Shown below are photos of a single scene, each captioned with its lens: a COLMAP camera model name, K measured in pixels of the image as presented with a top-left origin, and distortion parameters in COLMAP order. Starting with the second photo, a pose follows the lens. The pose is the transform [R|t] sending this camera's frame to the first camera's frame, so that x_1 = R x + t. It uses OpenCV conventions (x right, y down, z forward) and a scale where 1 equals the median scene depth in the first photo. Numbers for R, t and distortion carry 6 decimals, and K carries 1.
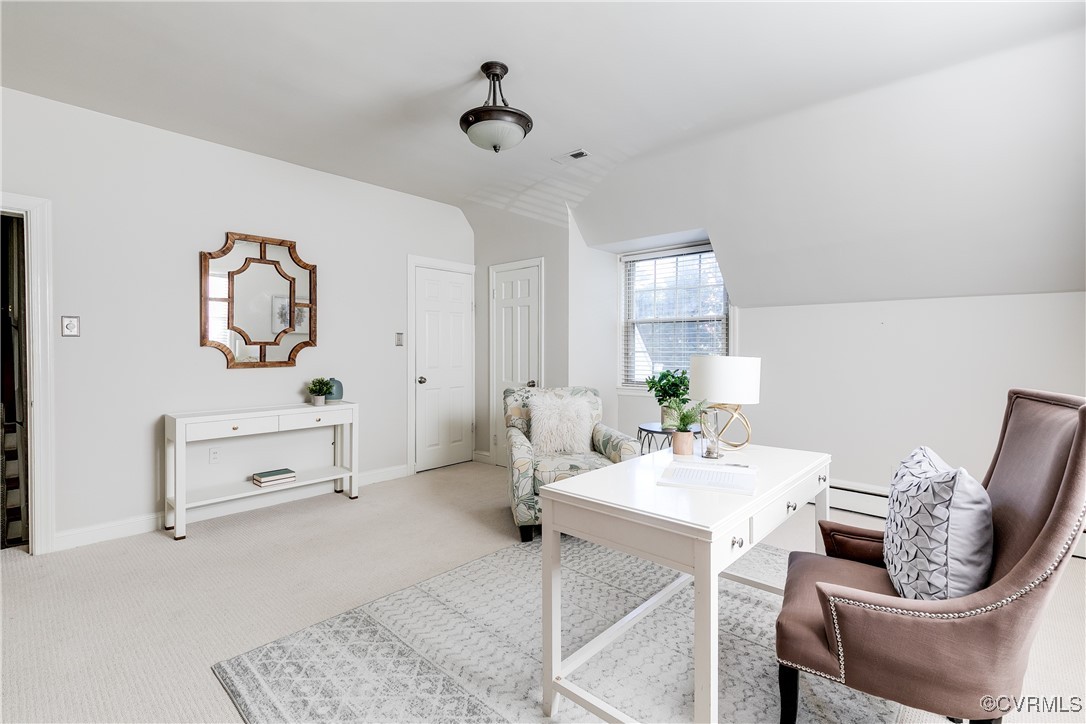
lens RADIAL K [[507.9, 0, 543.5], [0, 507.9, 352.9], [0, 0, 1]] dist [0.001732, 0.000176]
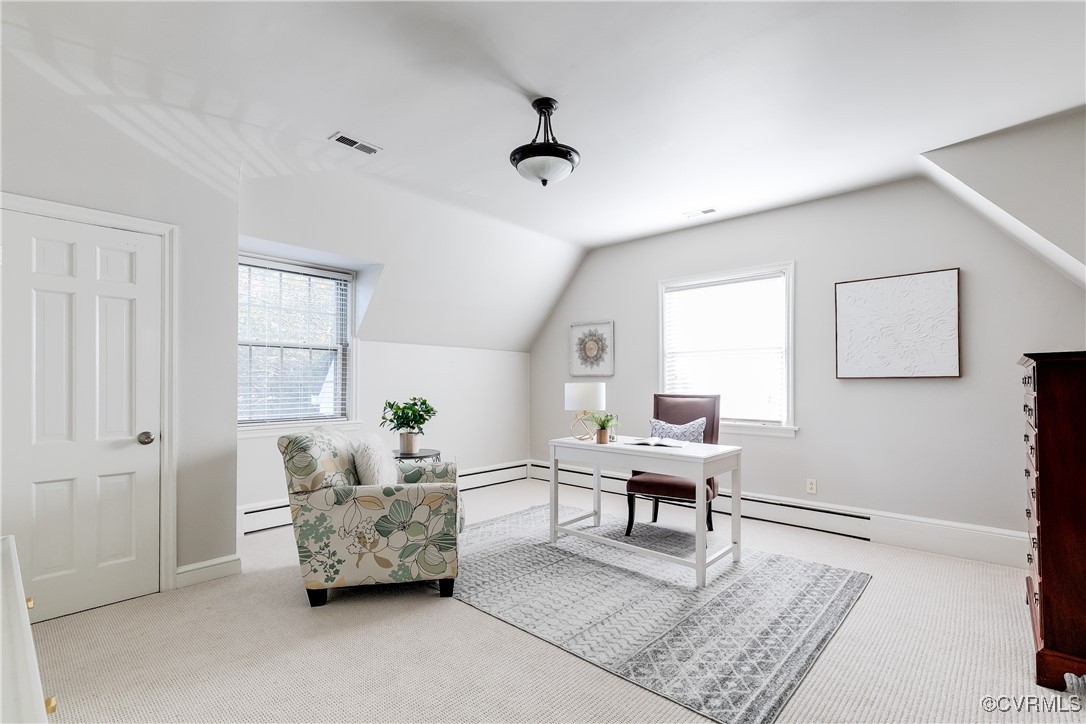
lens RADIAL K [[507.9, 0, 550.9], [0, 507.9, 381.9], [0, 0, 1]] dist [0.001732, 0.000176]
pose [[-0.031419, -0.005776, 0.999490, -1.120066], [0.003680, 0.999976, 0.005895, -0.006759], [-0.999500, 0.003863, -0.031397, 1.025252]]
